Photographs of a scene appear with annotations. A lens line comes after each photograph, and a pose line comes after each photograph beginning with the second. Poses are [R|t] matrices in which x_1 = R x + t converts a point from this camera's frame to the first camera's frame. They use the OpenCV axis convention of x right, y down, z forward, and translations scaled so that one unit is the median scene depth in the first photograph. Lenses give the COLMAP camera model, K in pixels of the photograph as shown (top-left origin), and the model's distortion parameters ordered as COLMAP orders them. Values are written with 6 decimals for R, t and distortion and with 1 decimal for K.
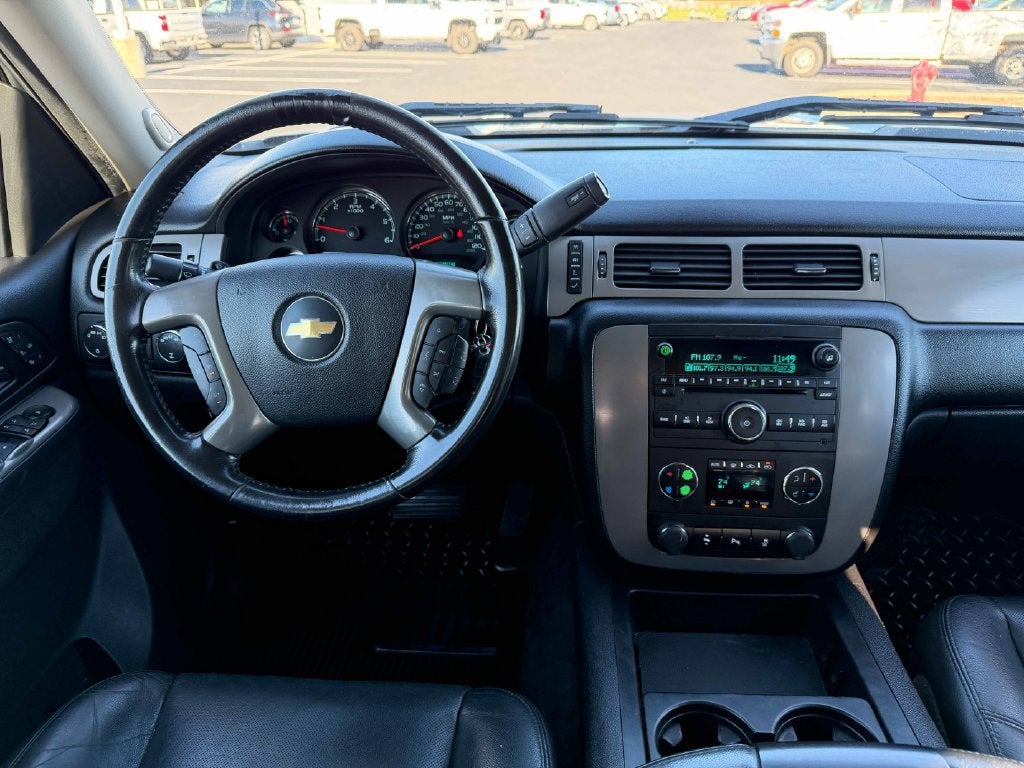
lens RADIAL K [[715.9, 0, 516.0], [0, 715.9, 387.2], [0, 0, 1]] dist [0.010913, -0.021705]
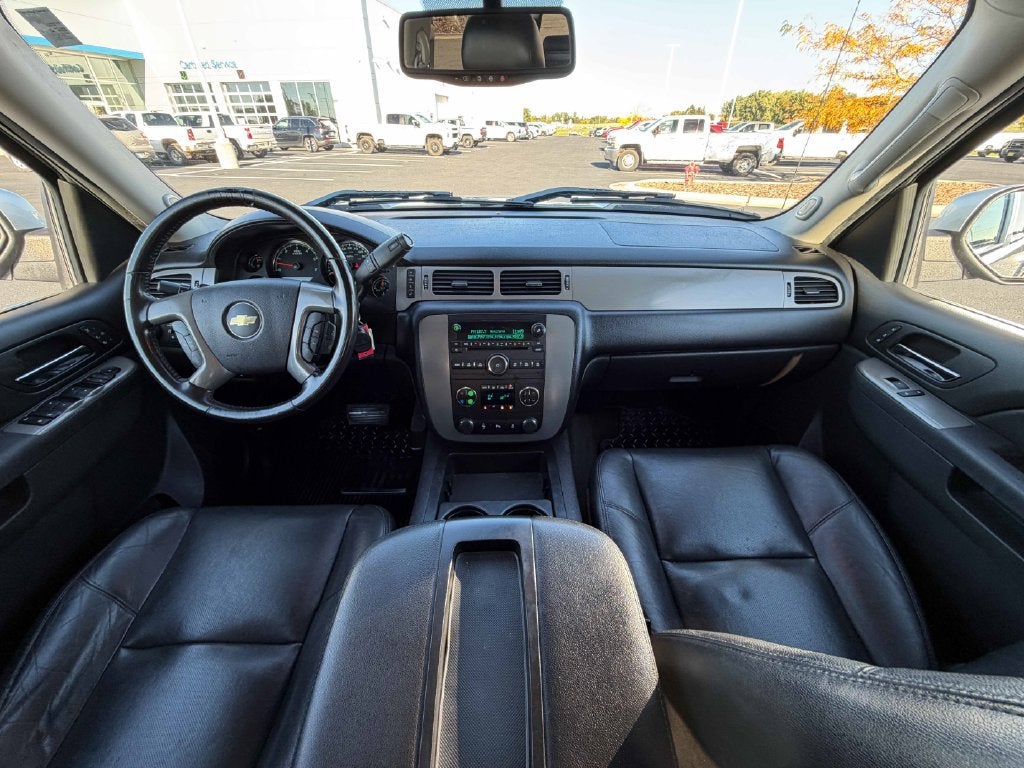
lens RADIAL K [[404.2, 0, 514.4], [0, 404.2, 385.3], [0, 0, 1]] dist [0.000928, -0.000503]
pose [[0.996931, -0.031779, 0.071548, 0.269908], [0.025735, 0.996144, 0.083870, 0.012869], [-0.073938, -0.081771, 0.993905, -0.084787]]
